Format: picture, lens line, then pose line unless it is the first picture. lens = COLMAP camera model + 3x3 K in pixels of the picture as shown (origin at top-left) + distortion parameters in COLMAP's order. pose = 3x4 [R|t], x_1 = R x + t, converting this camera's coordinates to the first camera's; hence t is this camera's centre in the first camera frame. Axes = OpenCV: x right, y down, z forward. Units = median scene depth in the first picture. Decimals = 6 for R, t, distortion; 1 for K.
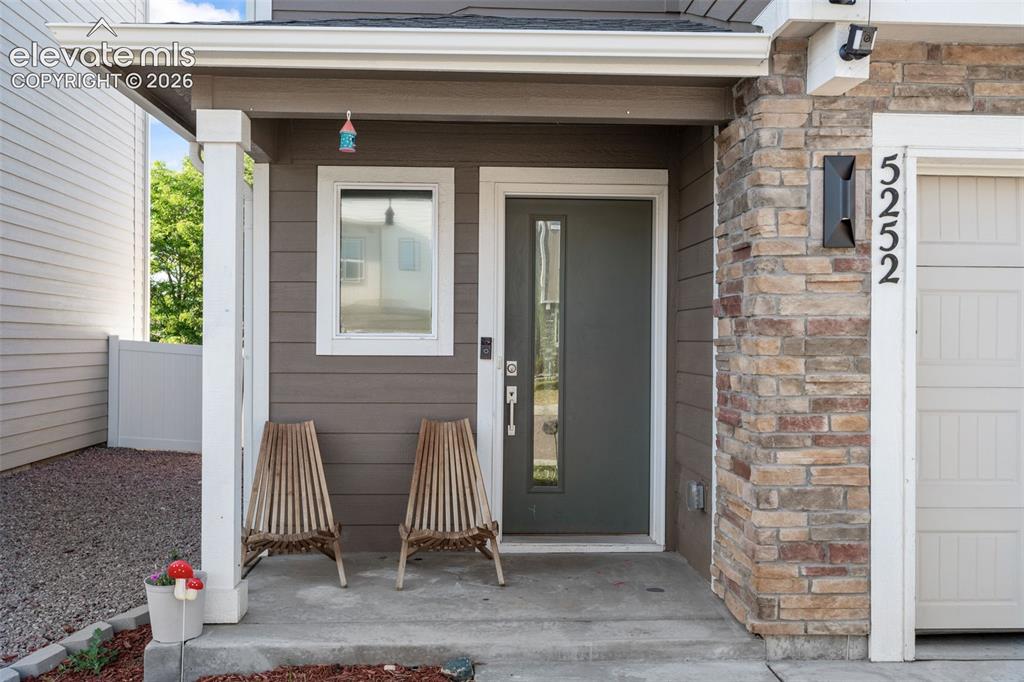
lens RADIAL K [[1093.5, 0, 512.0], [0, 1093.5, 341.0], [0, 0, 1]] dist [-0.003584, -0.005181]
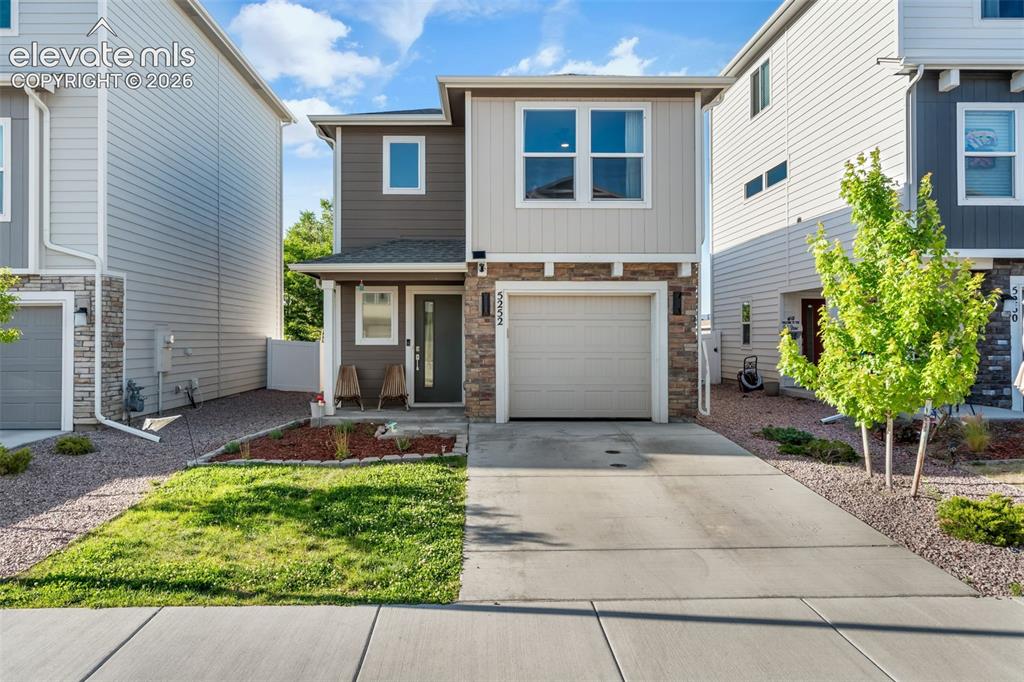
lens RADIAL K [[880.0, 0, 507.2], [0, 880.0, 350.7], [0, 0, 1]] dist [-0.000493, 0.017451]
pose [[0.999455, -0.006841, -0.032286, 0.459963], [0.007415, 0.999816, 0.017715, -0.016994], [0.032159, -0.017945, 0.999322, -2.063141]]
